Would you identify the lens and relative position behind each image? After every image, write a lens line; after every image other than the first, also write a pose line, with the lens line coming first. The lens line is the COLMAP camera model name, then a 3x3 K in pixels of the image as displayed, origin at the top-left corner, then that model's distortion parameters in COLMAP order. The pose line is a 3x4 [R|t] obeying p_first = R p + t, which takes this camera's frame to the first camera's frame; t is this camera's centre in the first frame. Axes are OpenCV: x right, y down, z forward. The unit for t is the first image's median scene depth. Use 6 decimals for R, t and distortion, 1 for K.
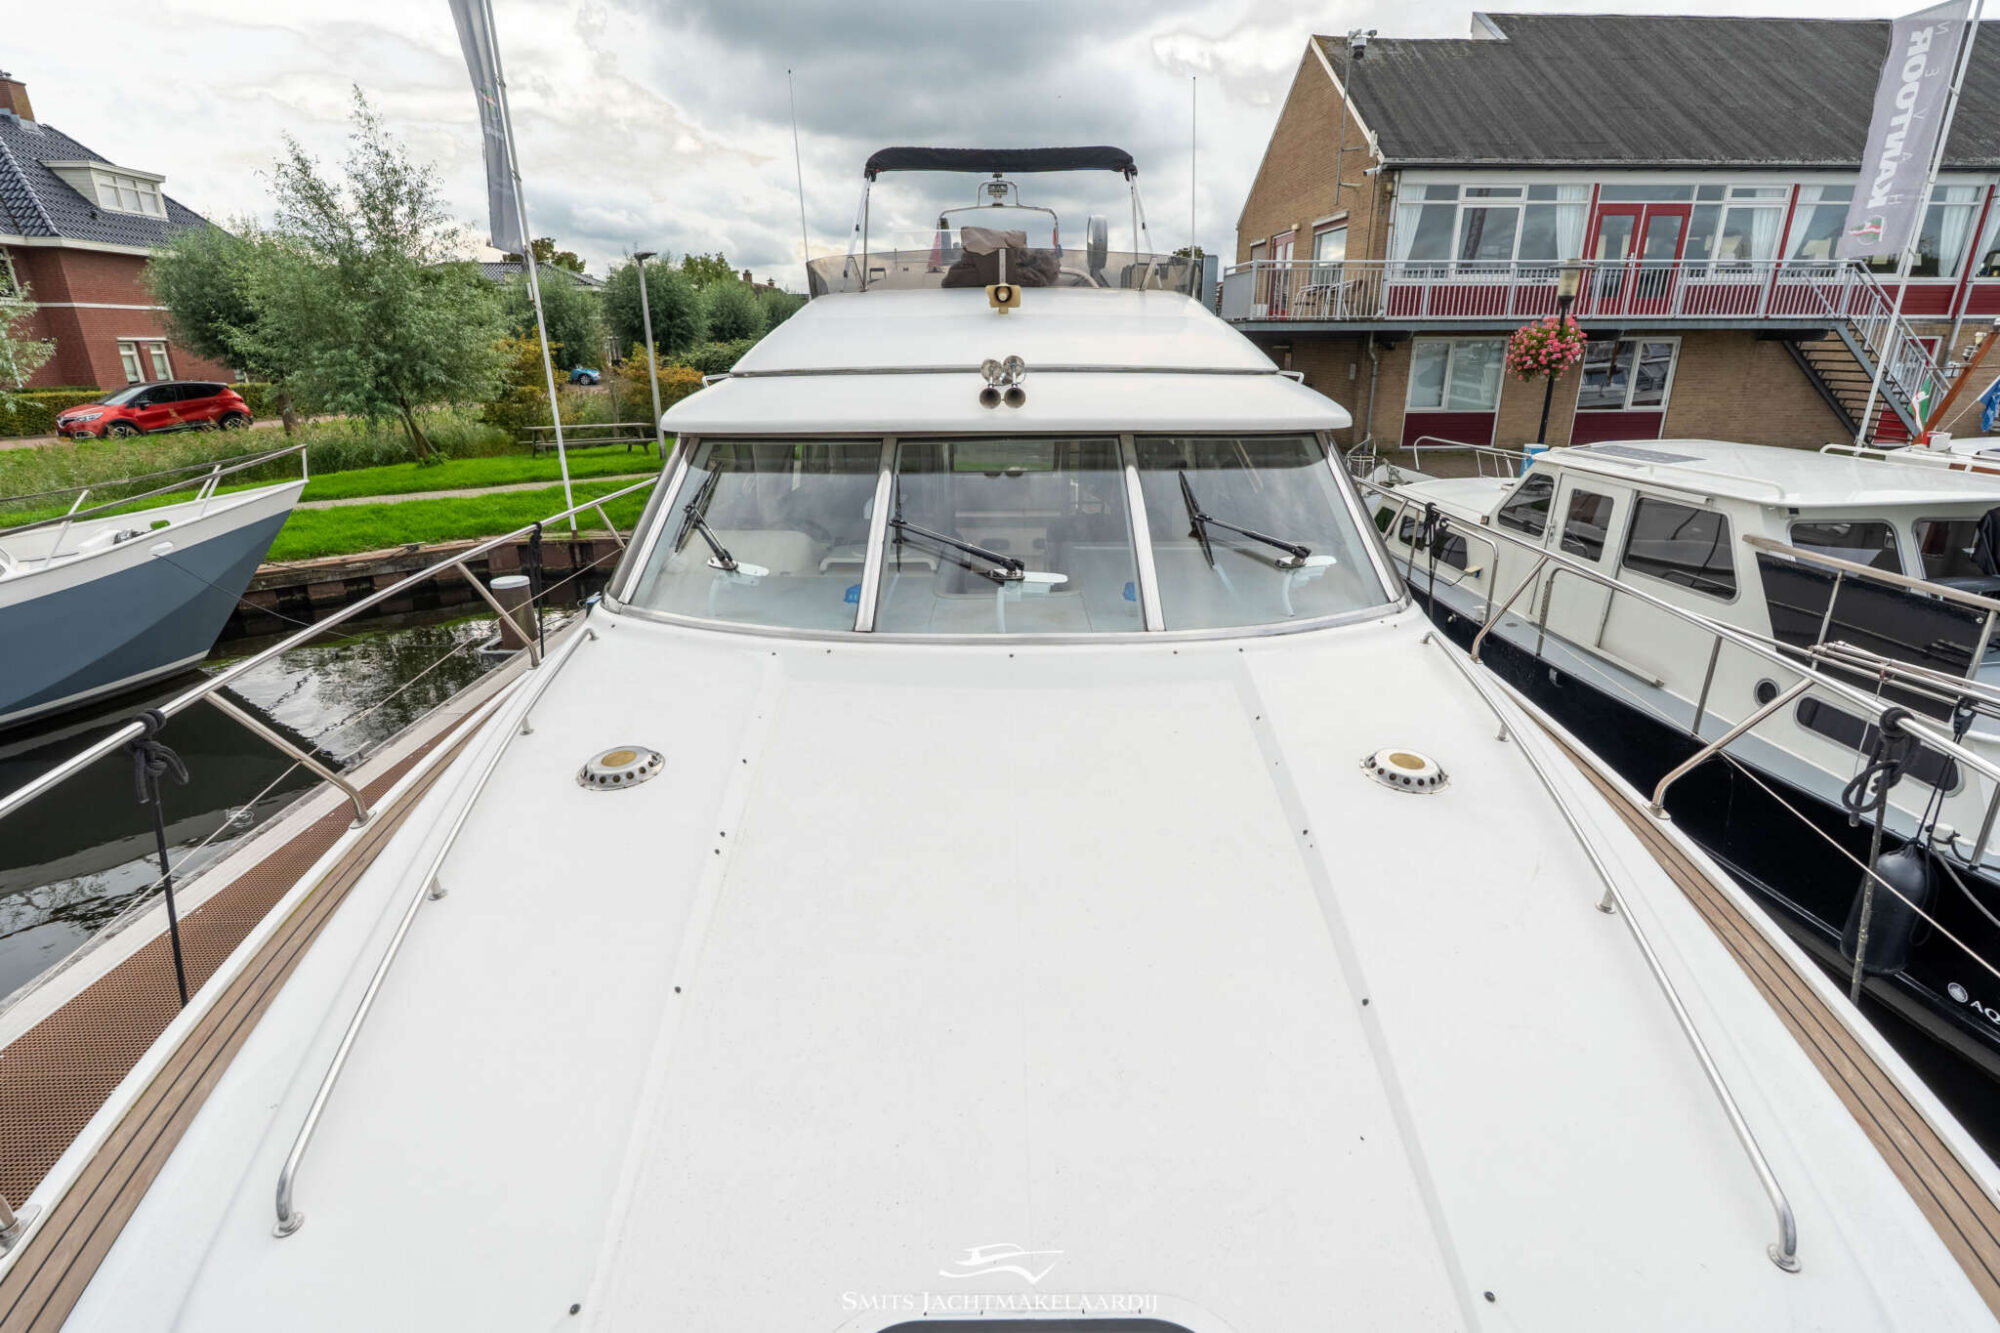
lens RADIAL K [[961.4, 0, 1004.1], [0, 961.4, 676.9], [0, 0, 1]] dist [0.000563, 0.000762]
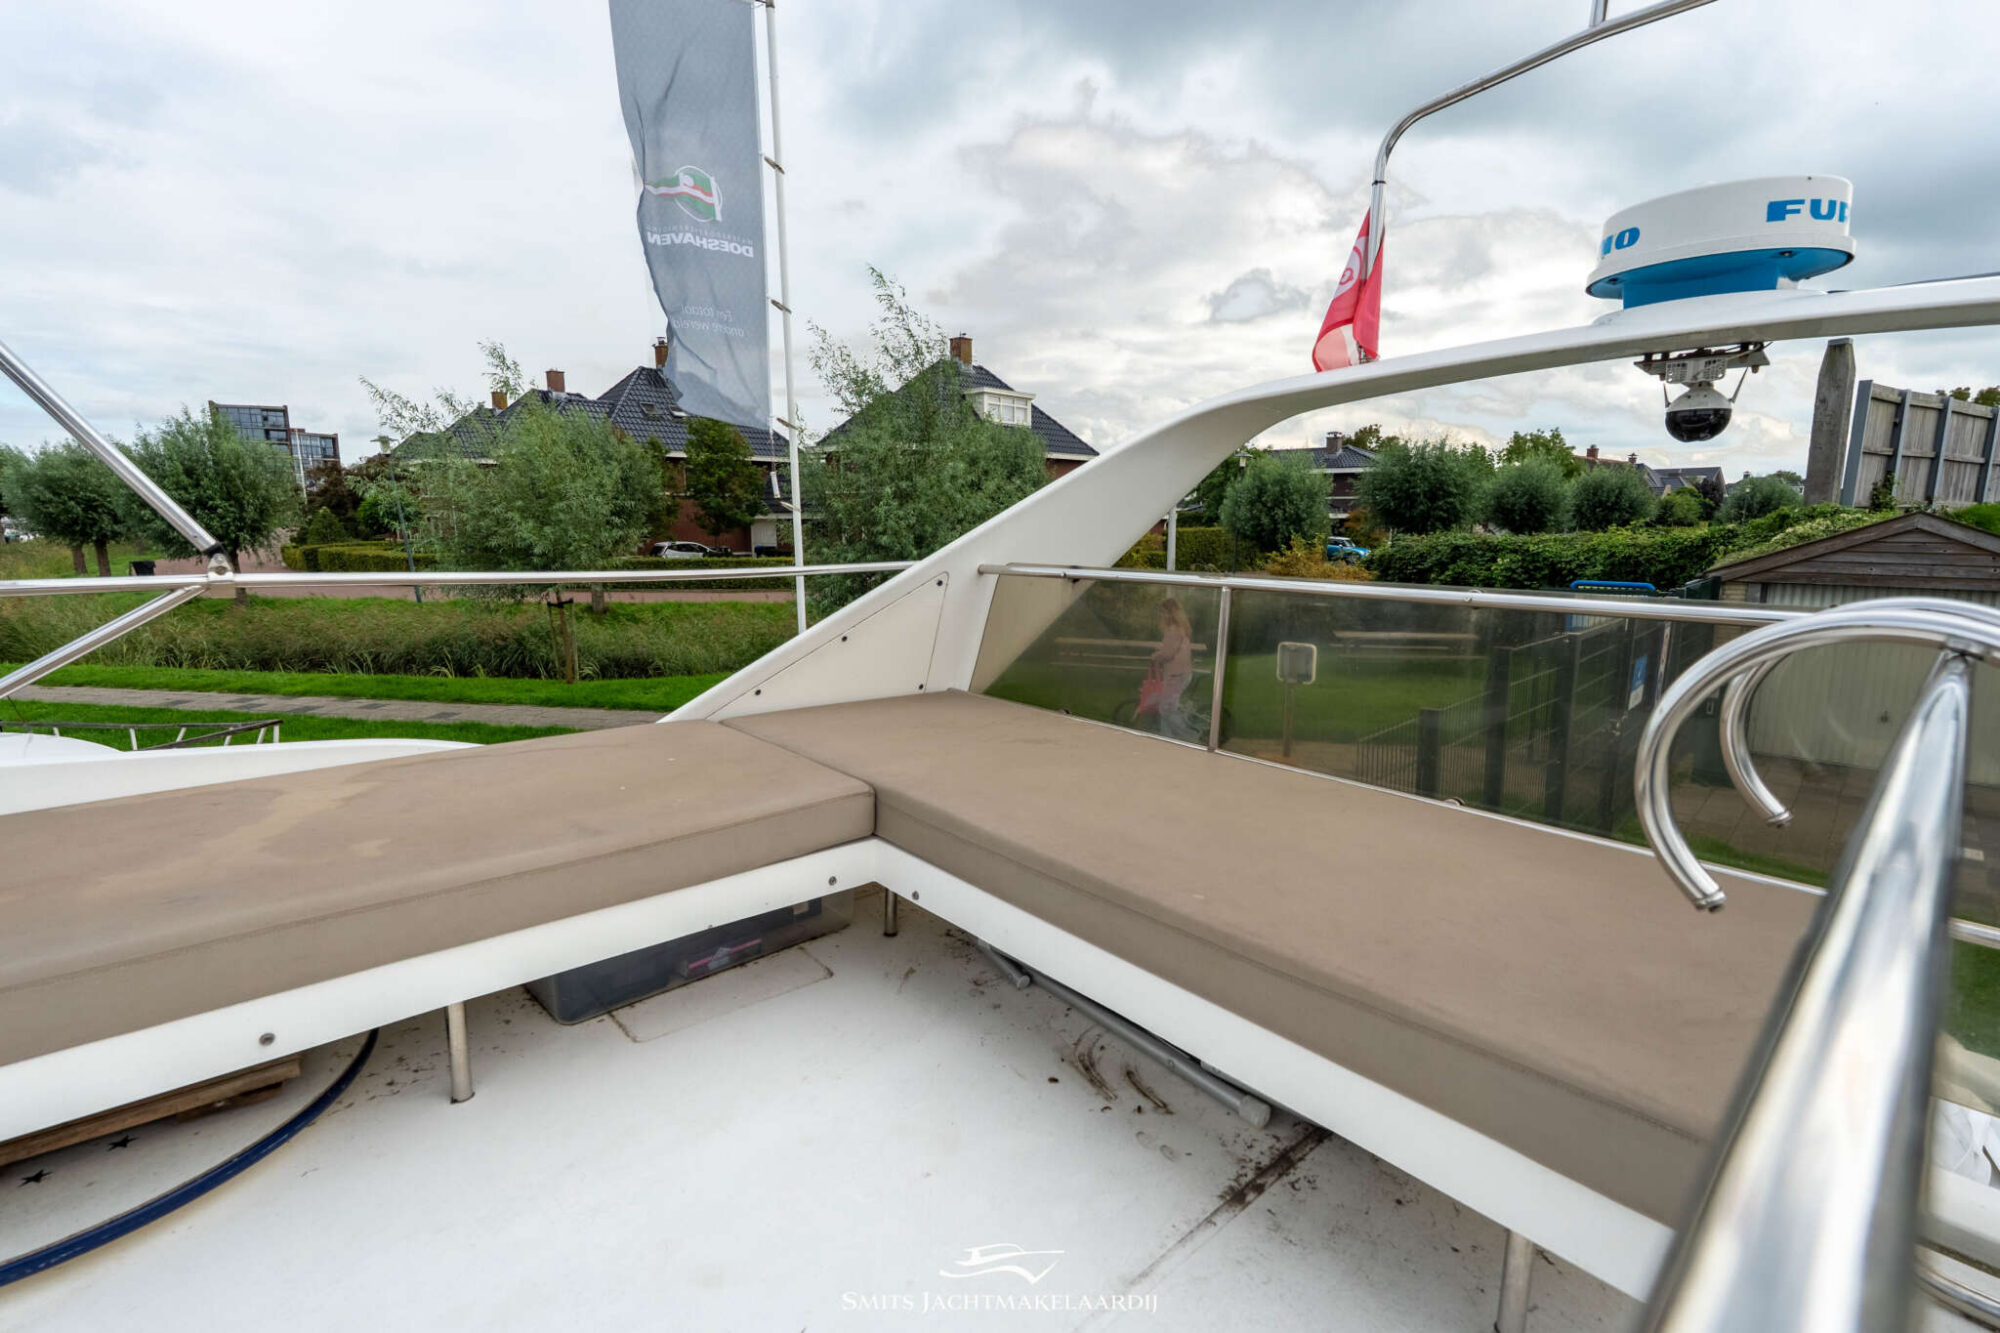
lens RADIAL K [[881.0, 0, 1007.5], [0, 881.0, 669.9], [0, 0, 1]] dist [0.003111, 0.000638]
pose [[0.658545, 0.143447, -0.738743, 0.015774], [-0.260969, 0.964279, -0.045397, -0.106358], [0.705843, 0.222685, 0.672456, 0.273143]]
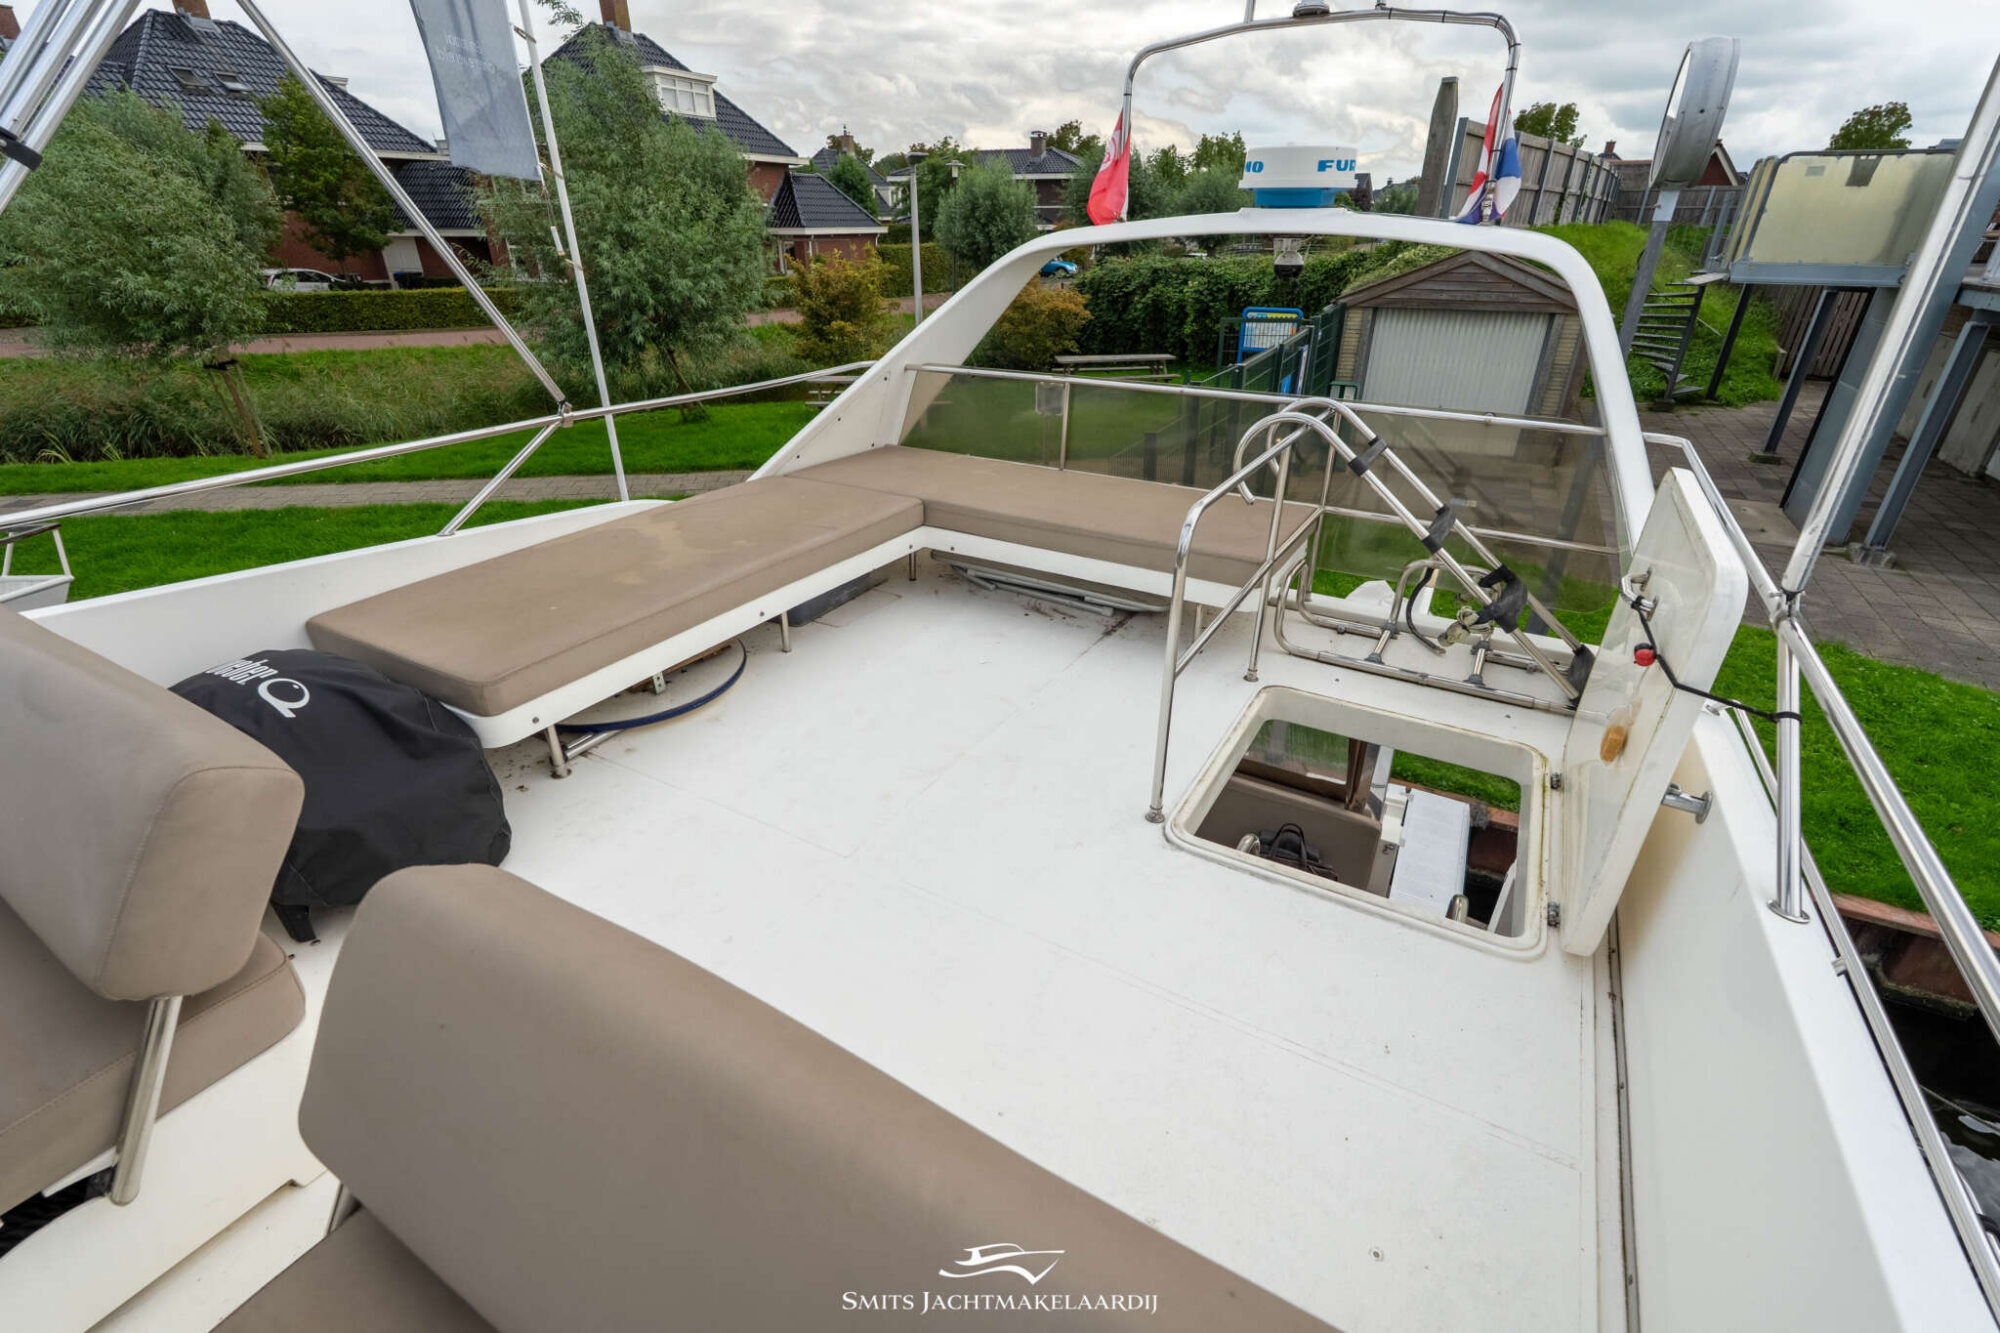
lens RADIAL K [[891.7, 0, 1000.0], [0, 891.7, 666.5], [0, 0, 1]] dist [0.001086, 0.000323]
pose [[0.859273, 0.242449, -0.450410, 0.034266], [-0.182707, 0.967924, 0.172458, -0.101036], [0.477774, -0.065895, 0.876008, 0.214211]]
